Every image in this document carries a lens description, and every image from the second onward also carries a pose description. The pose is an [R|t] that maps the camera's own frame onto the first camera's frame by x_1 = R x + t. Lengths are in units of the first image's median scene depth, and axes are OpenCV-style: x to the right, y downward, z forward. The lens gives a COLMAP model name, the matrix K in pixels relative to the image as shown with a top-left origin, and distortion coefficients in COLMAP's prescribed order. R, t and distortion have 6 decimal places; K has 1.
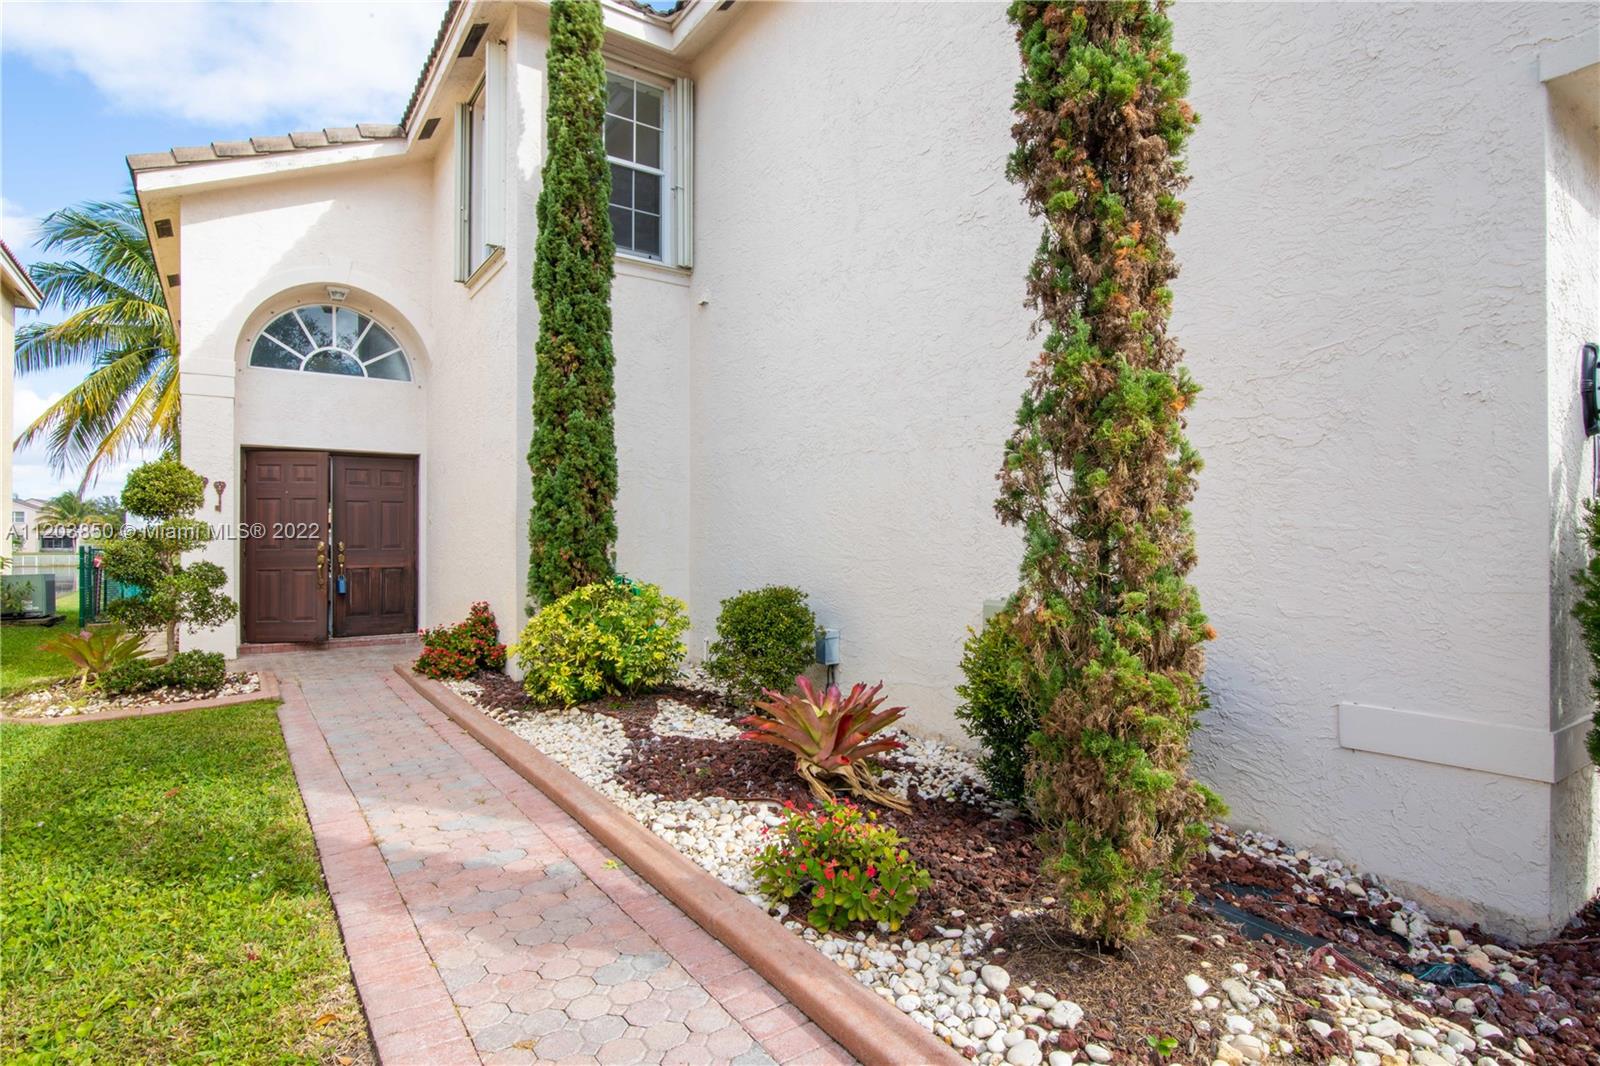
lens RADIAL K [[821.1, 0, 800.0], [0, 821.1, 533.0], [0, 0, 1]] dist [-0.014291, 0.000910]
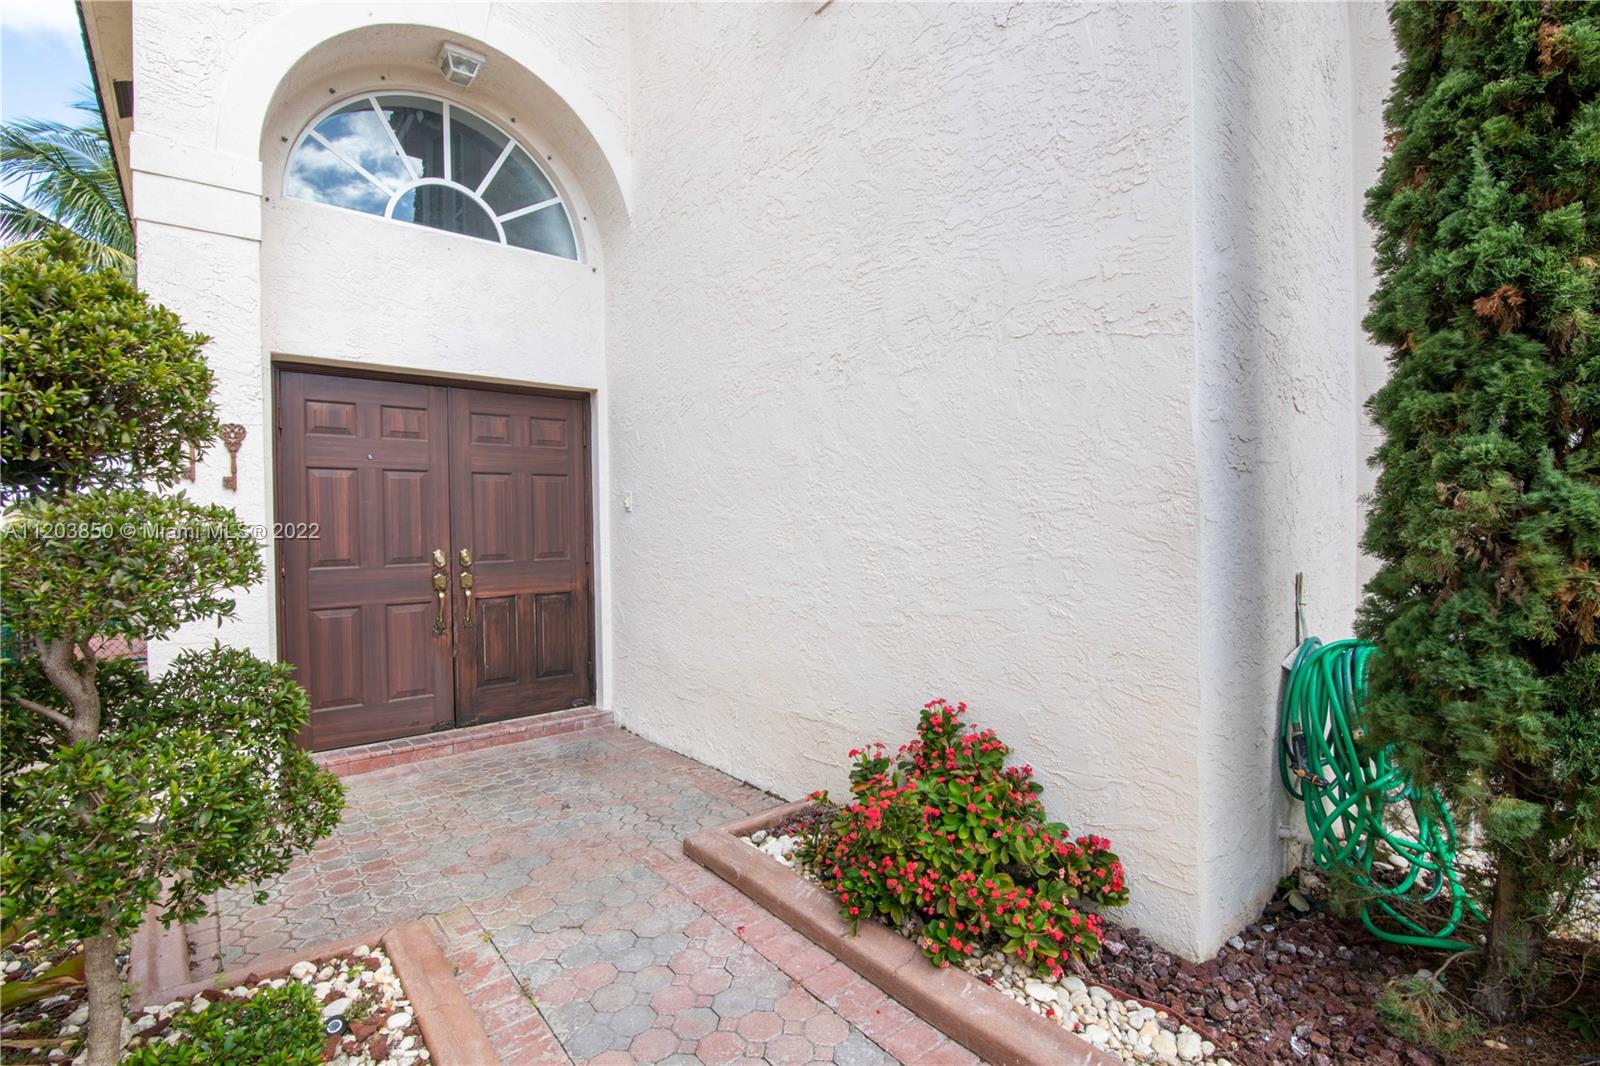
lens RADIAL K [[737.3, 0, 805.5], [0, 737.3, 530.8], [0, 0, 1]] dist [-0.016238, -0.000188]
pose [[0.996894, -0.014224, 0.077466, -0.520517], [0.013103, 0.999802, 0.014948, -0.007023], [-0.077664, -0.013887, 0.996883, 0.696510]]
